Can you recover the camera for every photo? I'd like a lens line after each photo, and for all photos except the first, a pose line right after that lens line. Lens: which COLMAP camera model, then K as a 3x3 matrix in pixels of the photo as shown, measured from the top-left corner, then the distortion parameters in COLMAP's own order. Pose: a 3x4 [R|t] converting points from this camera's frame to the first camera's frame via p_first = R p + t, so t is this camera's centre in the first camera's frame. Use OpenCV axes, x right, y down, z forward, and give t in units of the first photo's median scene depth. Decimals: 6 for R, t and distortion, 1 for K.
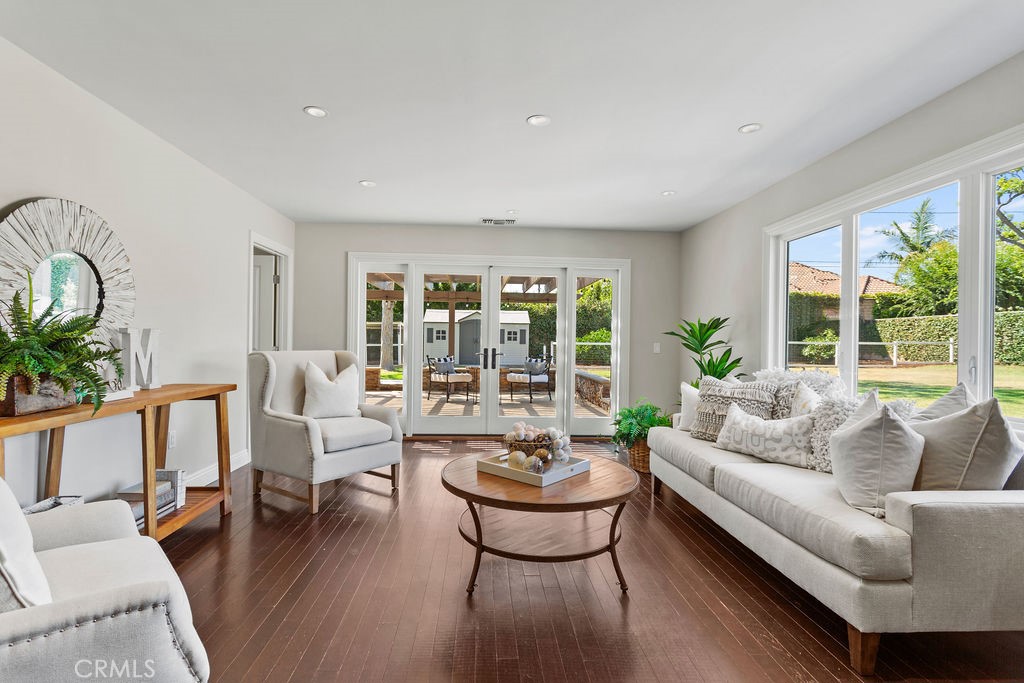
lens RADIAL K [[487.6, 0, 496.6], [0, 487.6, 338.8], [0, 0, 1]] dist [0.001753, 0.002462]
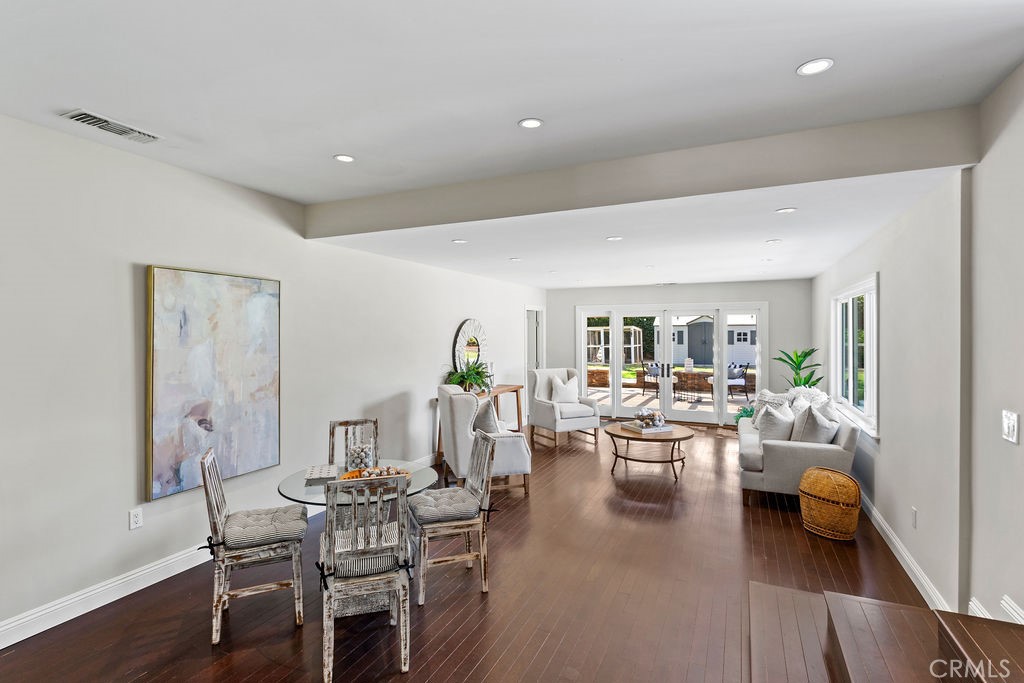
lens RADIAL K [[487.6, 0, 511.2], [0, 487.6, 337.0], [0, 0, 1]] dist [0.001753, 0.002462]
pose [[0.893993, -0.010613, -0.447955, 0.370235], [0.015106, 0.999865, 0.006459, -0.126733], [0.447826, -0.012541, 0.894033, -0.900084]]
